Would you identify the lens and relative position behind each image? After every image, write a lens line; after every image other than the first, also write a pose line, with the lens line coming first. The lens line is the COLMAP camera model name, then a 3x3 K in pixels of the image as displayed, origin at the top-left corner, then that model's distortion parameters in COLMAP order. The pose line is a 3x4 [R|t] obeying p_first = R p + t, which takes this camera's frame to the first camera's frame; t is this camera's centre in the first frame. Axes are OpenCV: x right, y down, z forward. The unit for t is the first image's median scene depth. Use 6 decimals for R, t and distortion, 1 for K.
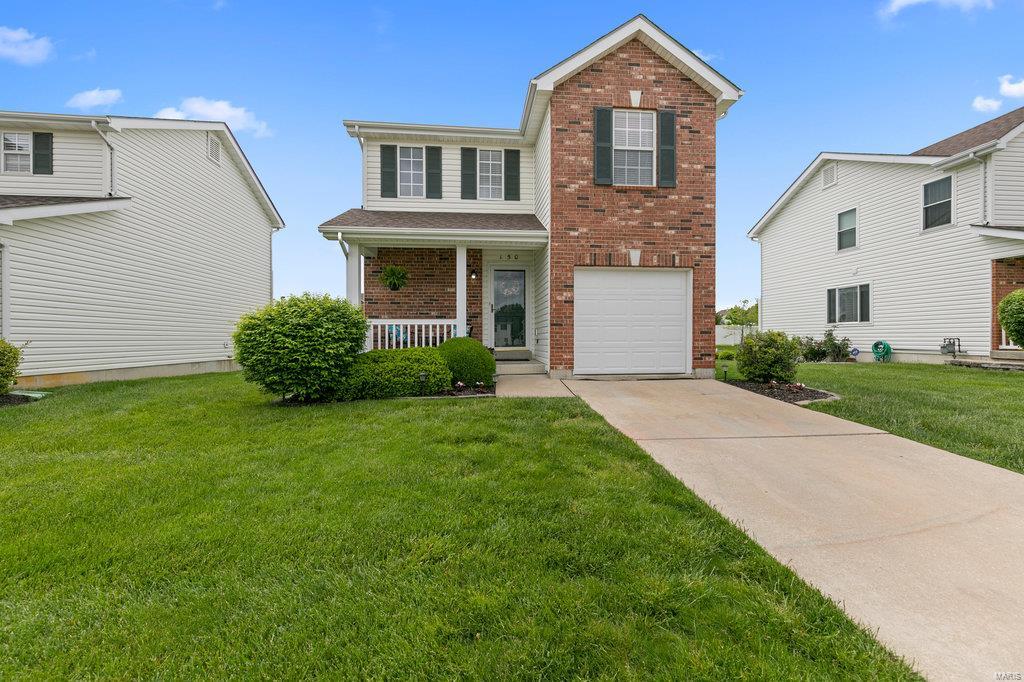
lens RADIAL K [[402.5, 0, 510.4], [0, 402.5, 341.1], [0, 0, 1]] dist [0.005368, -0.000269]
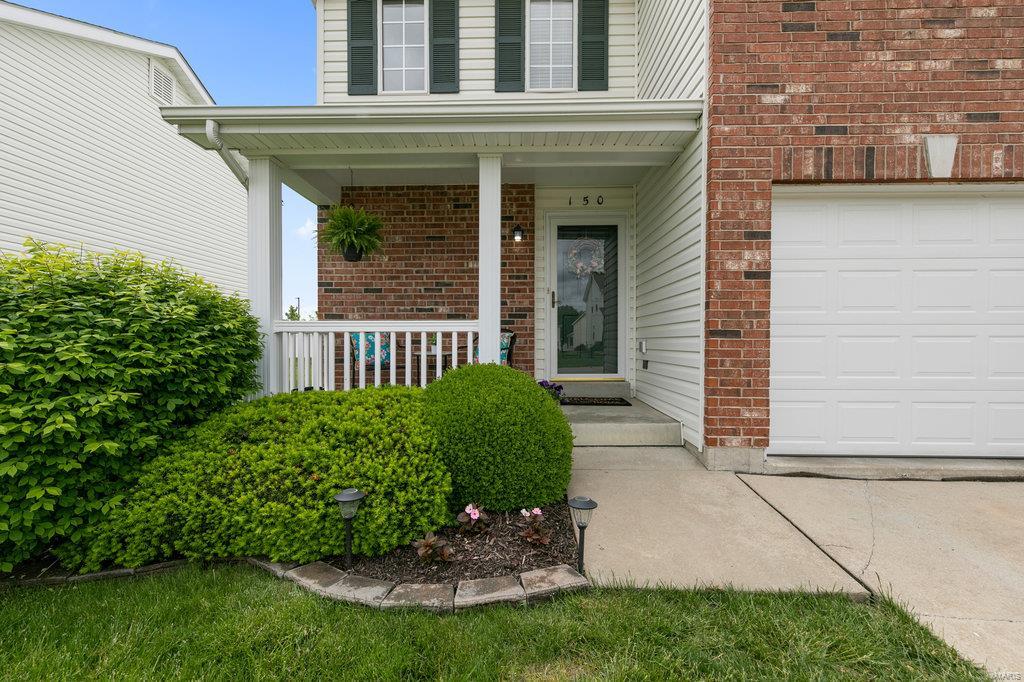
lens RADIAL K [[402.5, 0, 510.4], [0, 402.5, 341.1], [0, 0, 1]] dist [0.005368, -0.000269]
pose [[0.992865, 0.004060, -0.119177, -0.044425], [-0.004678, 0.999977, -0.004909, -0.028755], [0.119154, 0.005432, 0.992861, 0.553403]]
